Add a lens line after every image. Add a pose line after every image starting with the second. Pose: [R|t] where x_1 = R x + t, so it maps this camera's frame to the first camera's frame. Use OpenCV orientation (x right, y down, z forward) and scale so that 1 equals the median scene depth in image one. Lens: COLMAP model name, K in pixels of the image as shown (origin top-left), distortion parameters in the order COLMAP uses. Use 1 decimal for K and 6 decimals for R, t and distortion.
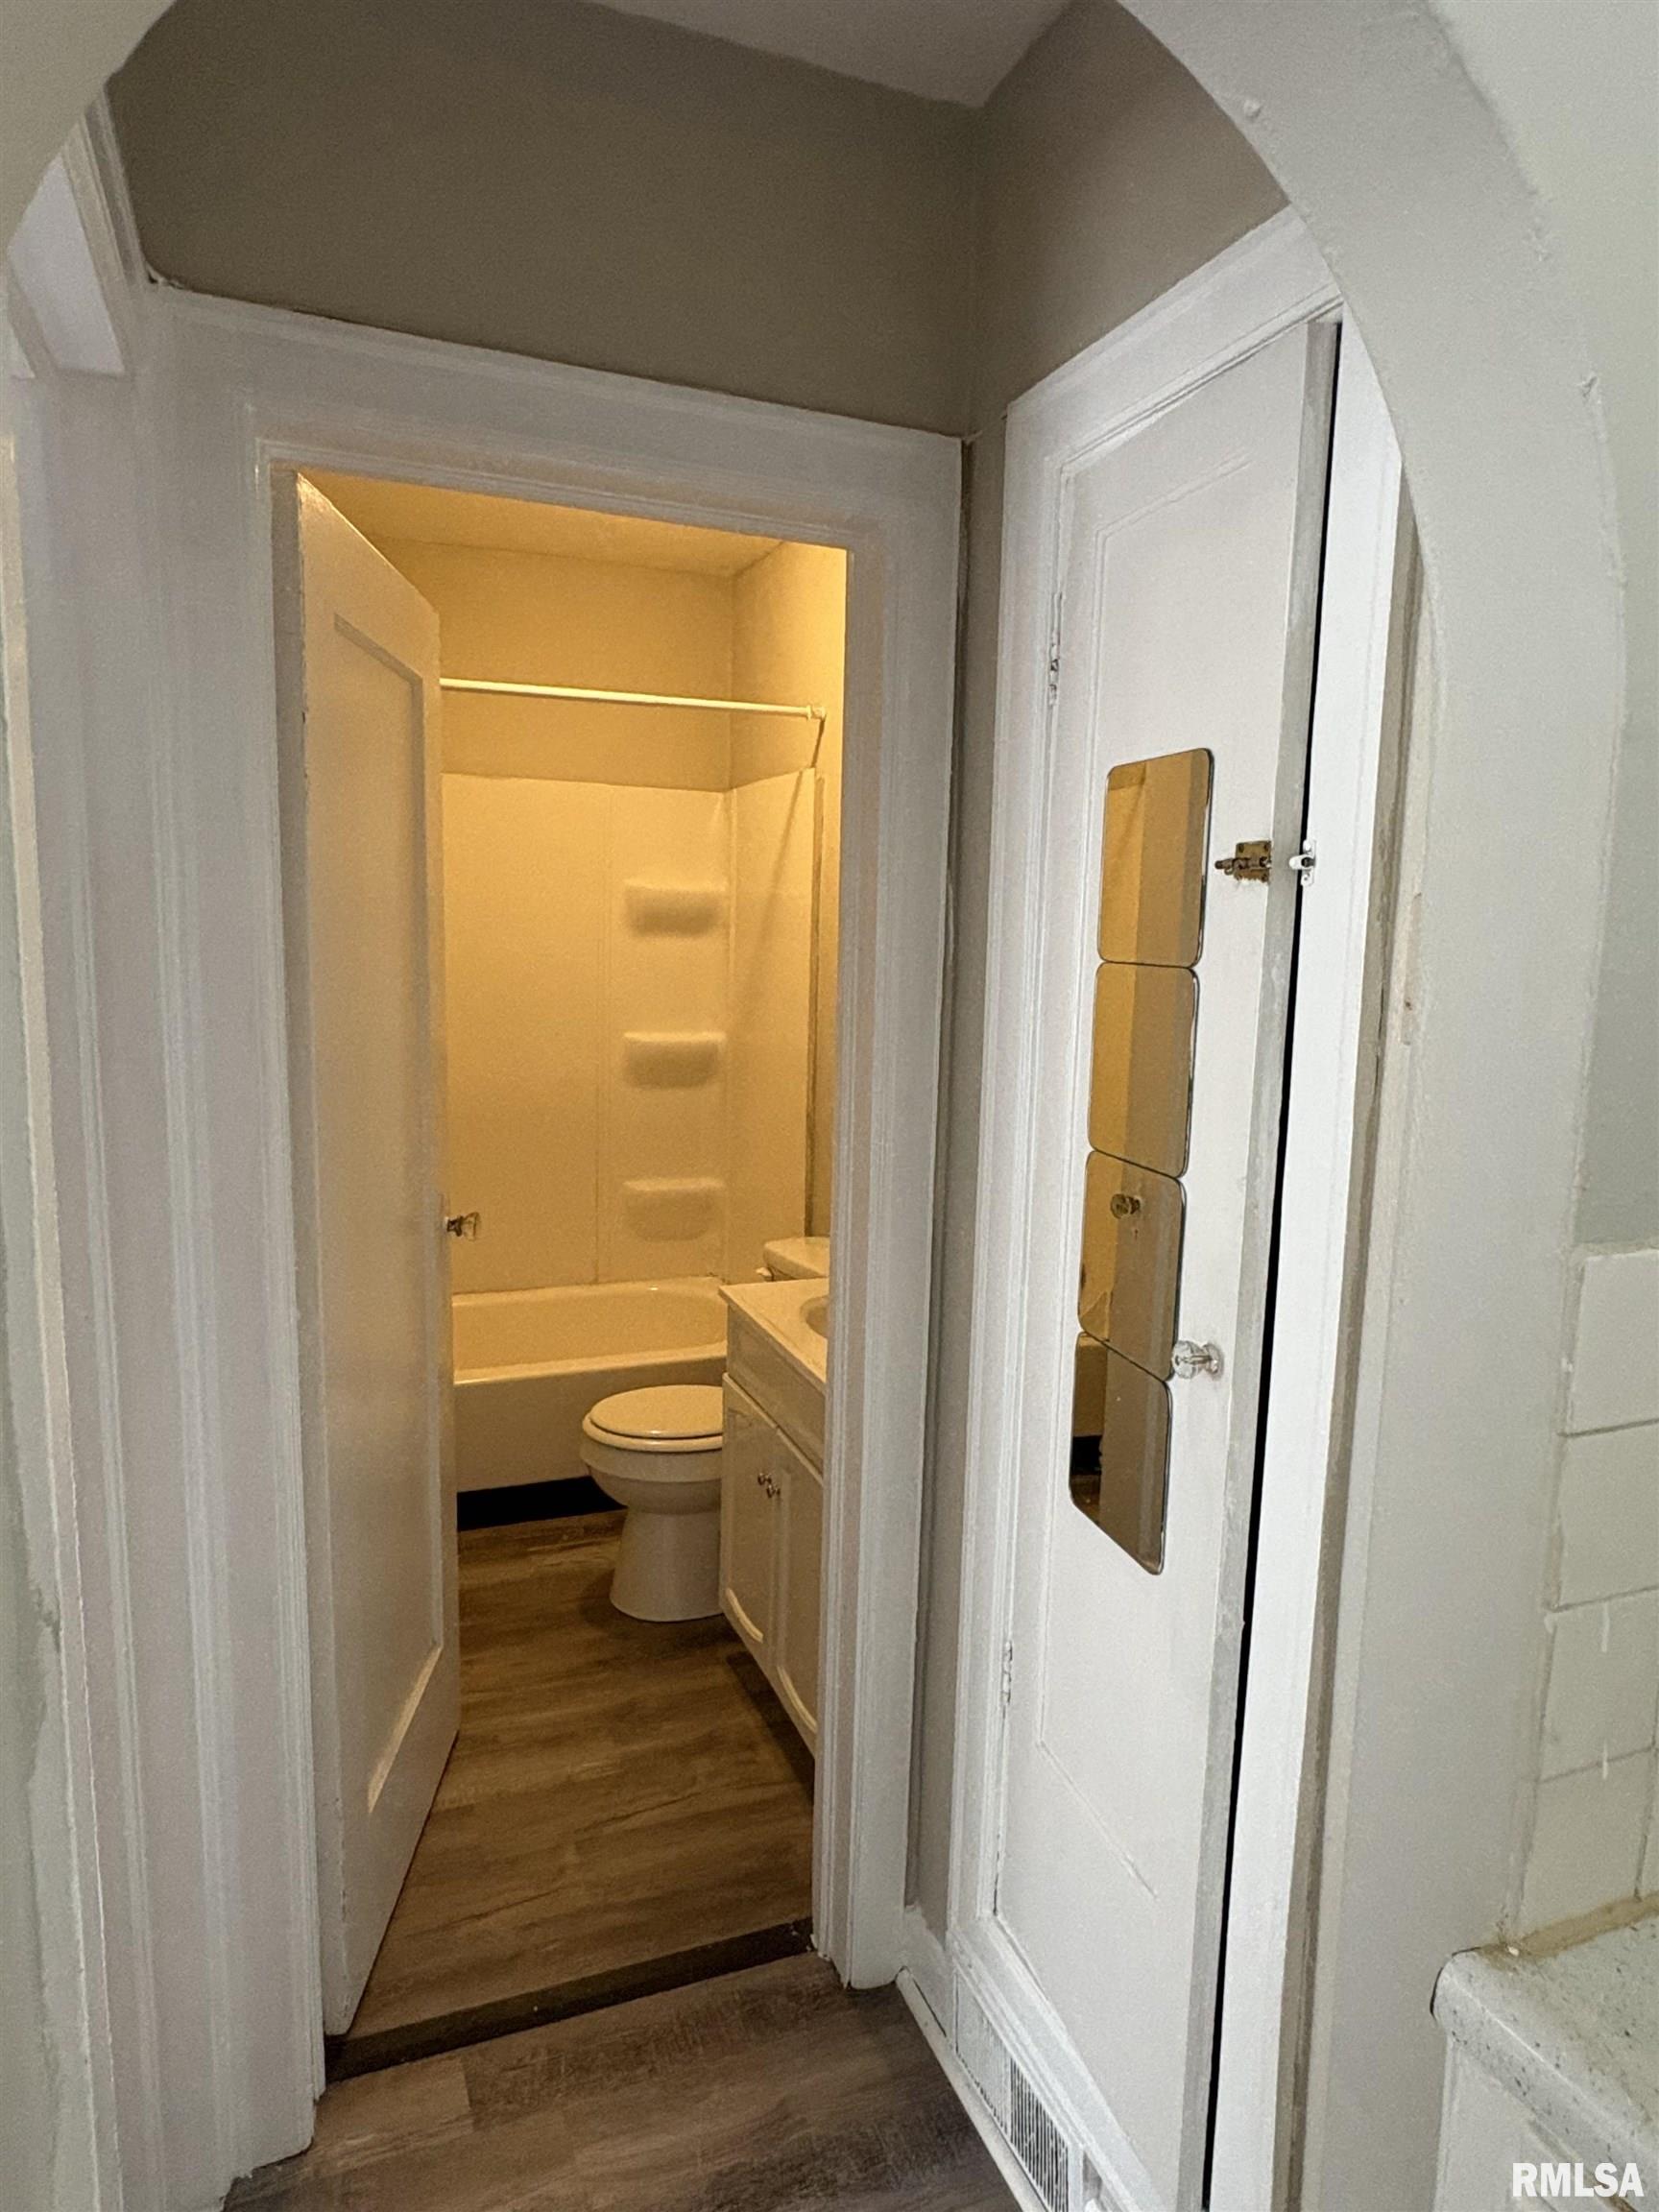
lens RADIAL K [[1346.4, 0, 821.6], [0, 1346.4, 1107.0], [0, 0, 1]] dist [-0.000987, -0.000160]
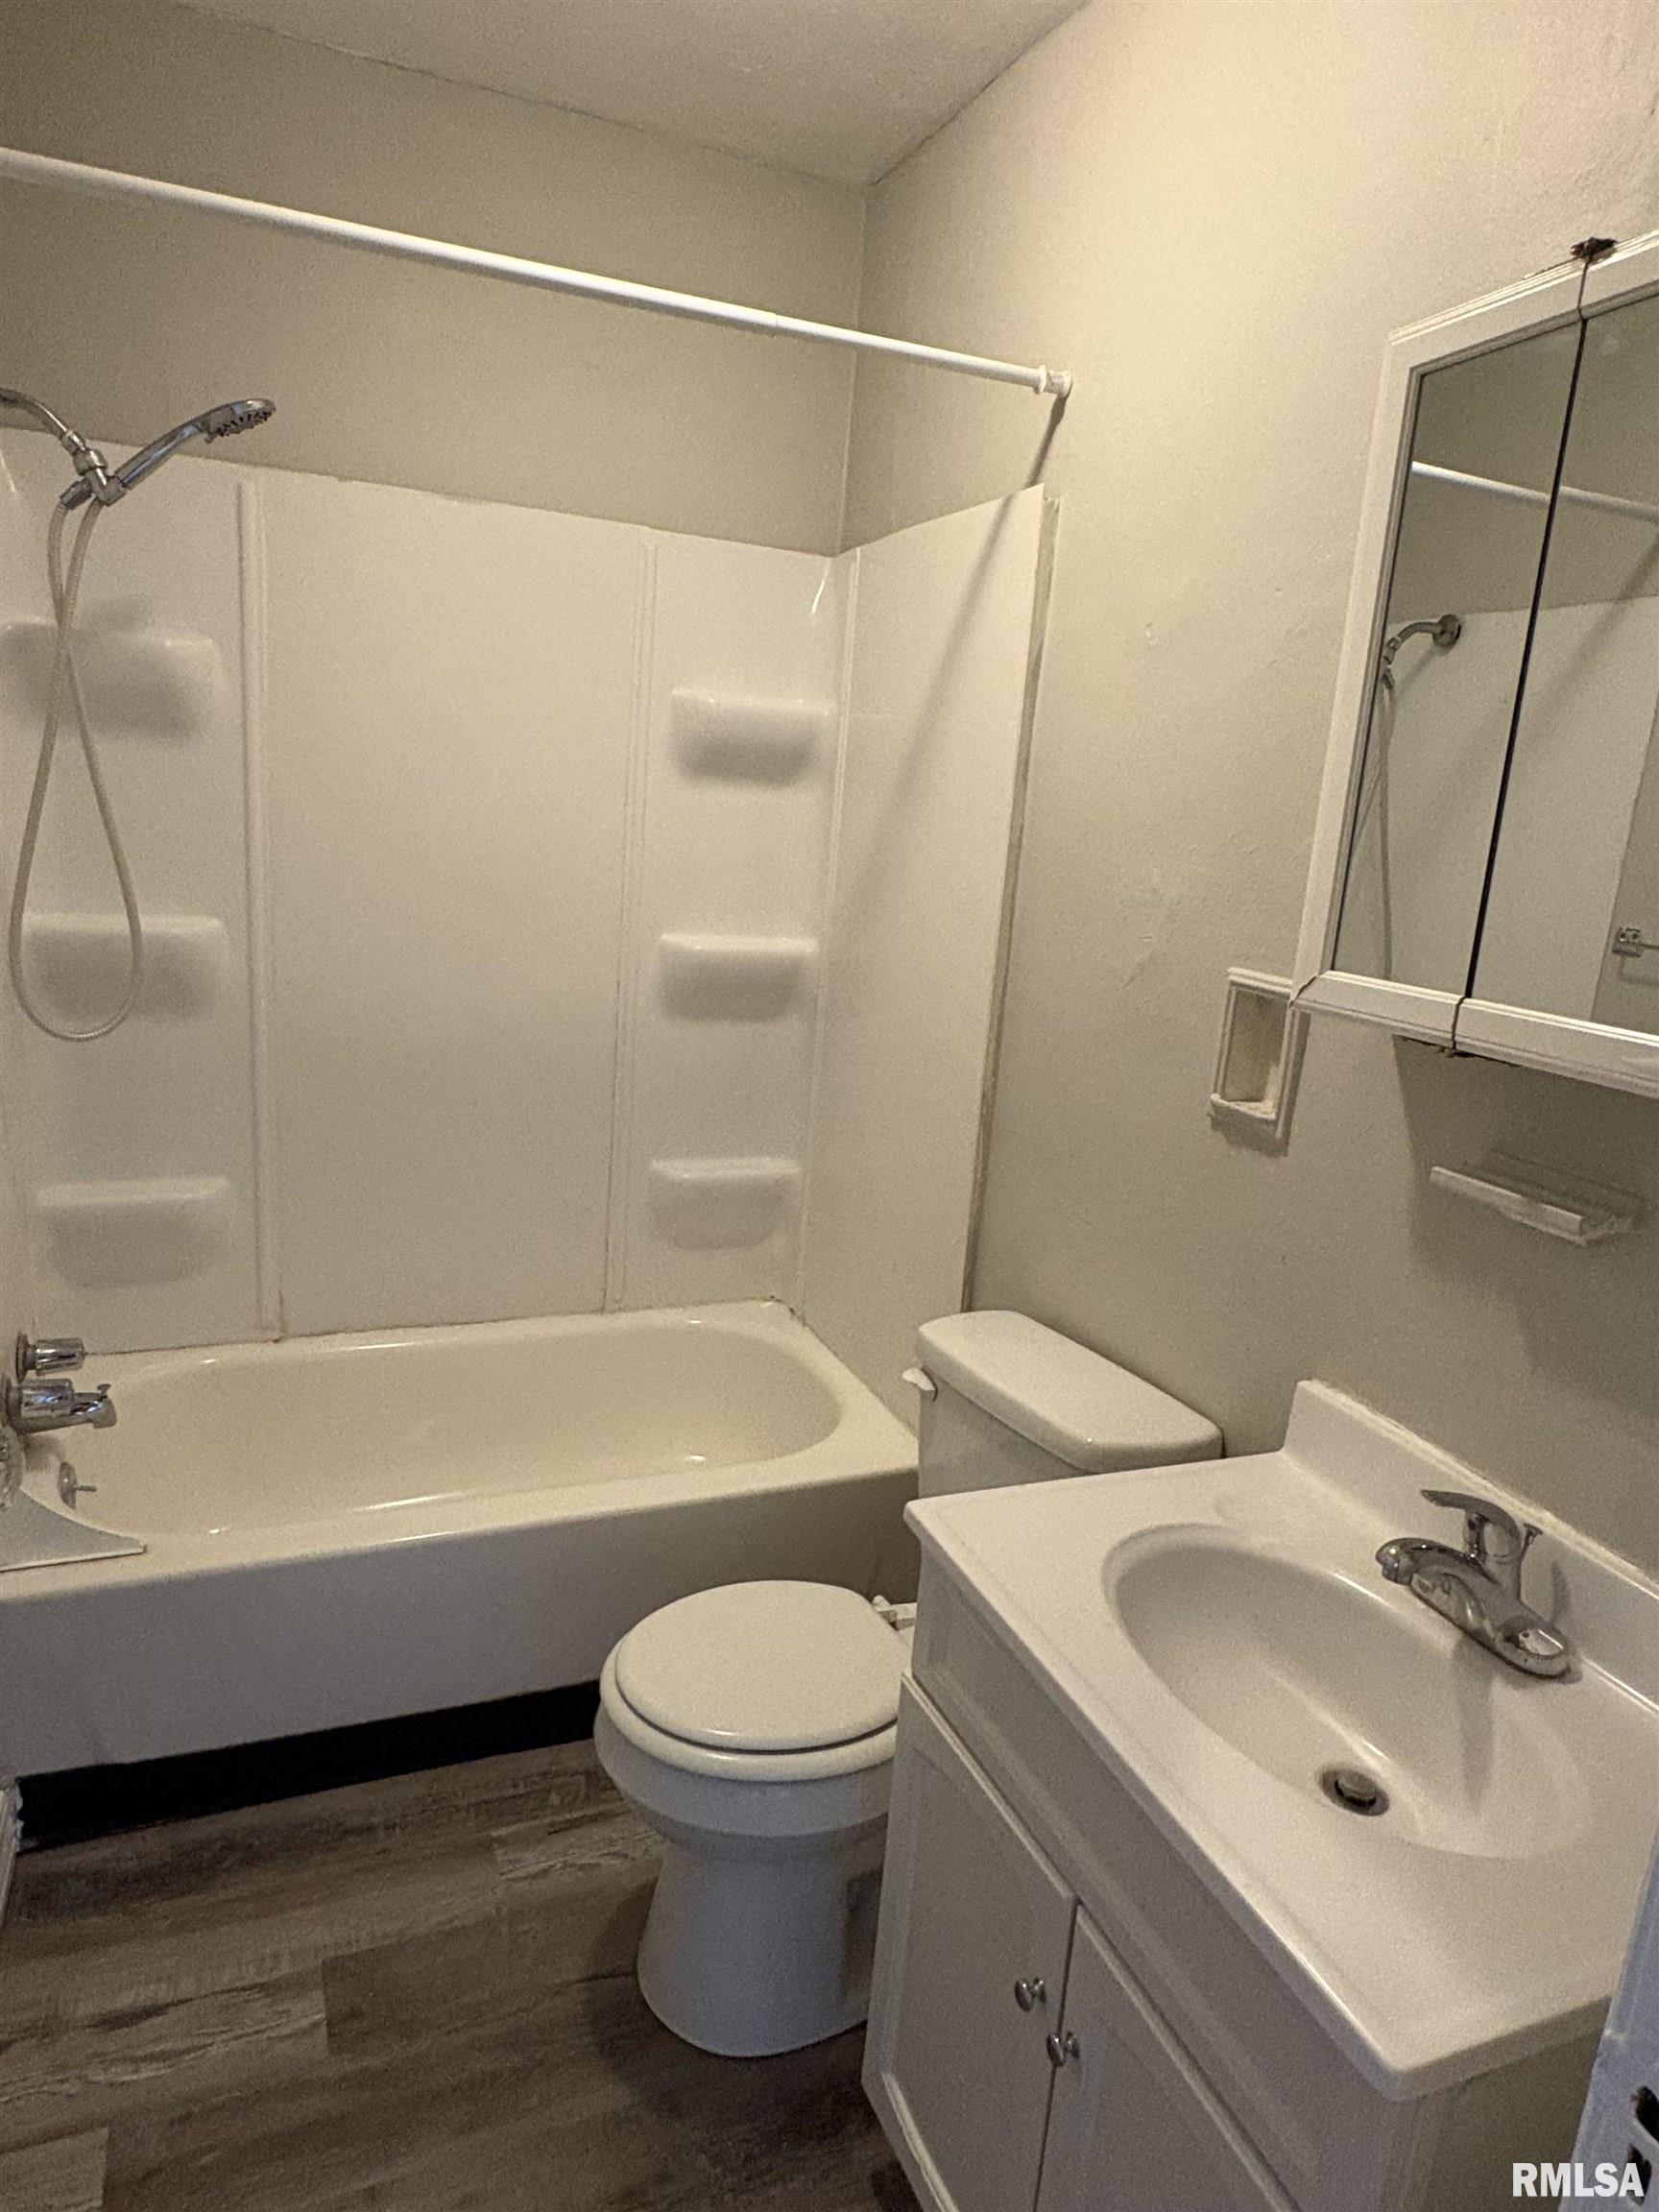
lens RADIAL K [[1346.4, 0, 836.4], [0, 1346.4, 1108.0], [0, 0, 1]] dist [-0.000987, -0.000160]
pose [[0.998383, 0.044111, 0.035846, -0.085207], [-0.047170, 0.994868, 0.089512, -0.035096], [-0.031714, -0.091058, 0.995340, 0.364170]]
